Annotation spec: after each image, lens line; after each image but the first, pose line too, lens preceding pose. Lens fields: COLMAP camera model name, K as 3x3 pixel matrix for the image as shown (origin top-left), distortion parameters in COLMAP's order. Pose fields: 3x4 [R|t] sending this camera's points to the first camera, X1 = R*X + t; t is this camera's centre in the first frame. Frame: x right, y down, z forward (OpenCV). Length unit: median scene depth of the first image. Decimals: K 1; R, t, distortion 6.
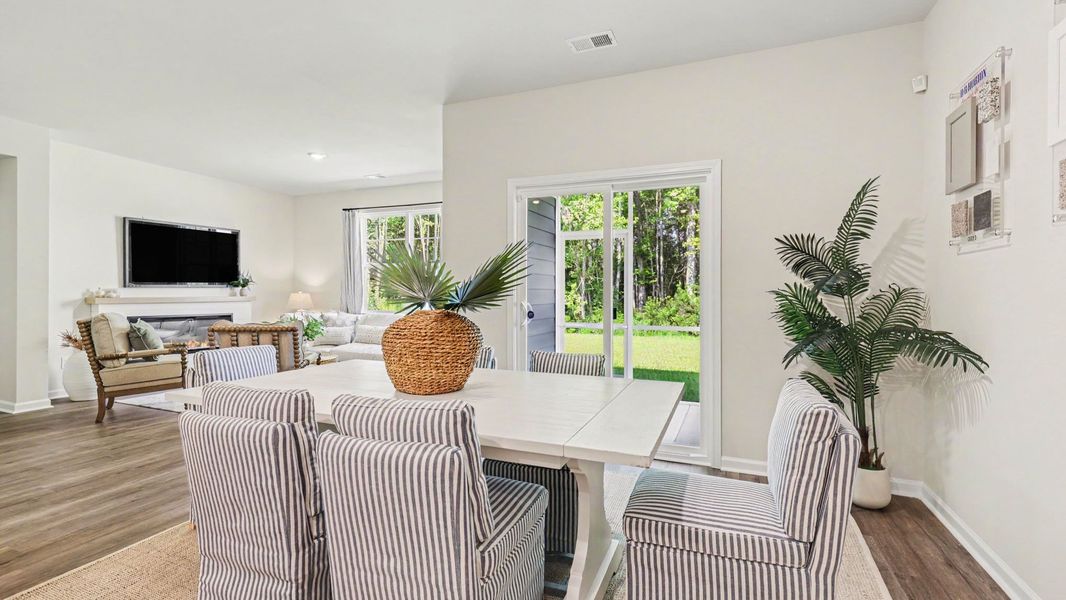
lens RADIAL K [[484.4, 0, 529.2], [0, 484.4, 294.5], [0, 0, 1]] dist [-0.002310, -0.000059]
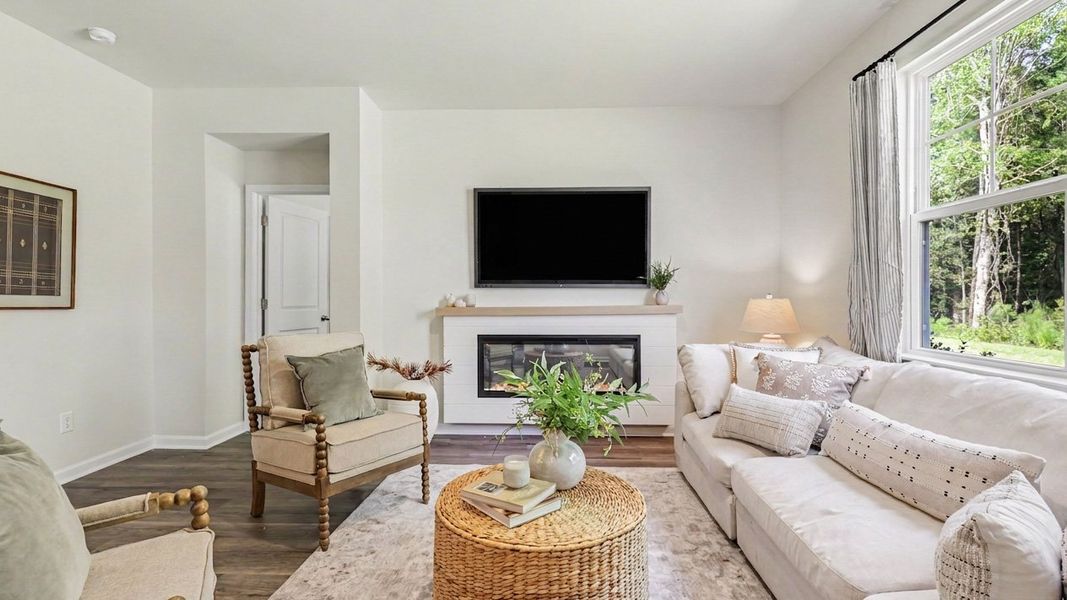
lens RADIAL K [[484.9, 0, 529.7], [0, 484.9, 294.5], [0, 0, 1]] dist [-0.002310, -0.000059]
pose [[0.371459, -0.013498, -0.928351, -0.132078], [-0.003881, 0.999863, -0.016090, 0.001923], [0.928441, 0.009579, 0.371356, 0.653755]]
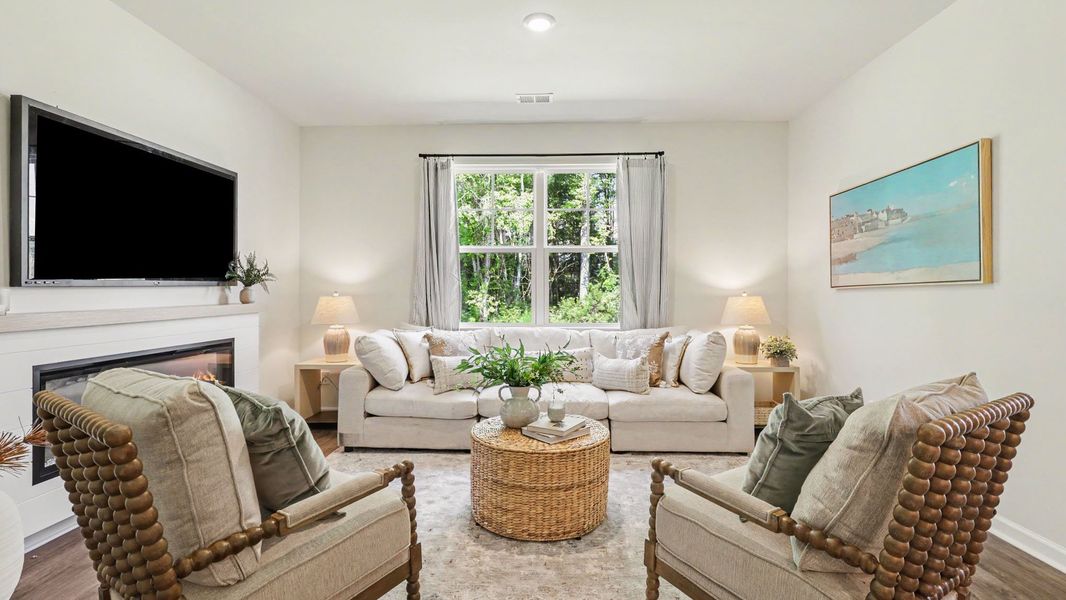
lens RADIAL K [[484.4, 0, 529.2], [0, 484.4, 294.5], [0, 0, 1]] dist [-0.002310, -0.000059]
pose [[0.938496, -0.005232, 0.345251, -0.485481], [0.004449, 0.999985, 0.003061, -0.005839], [-0.345262, -0.001336, 0.938505, 0.413930]]
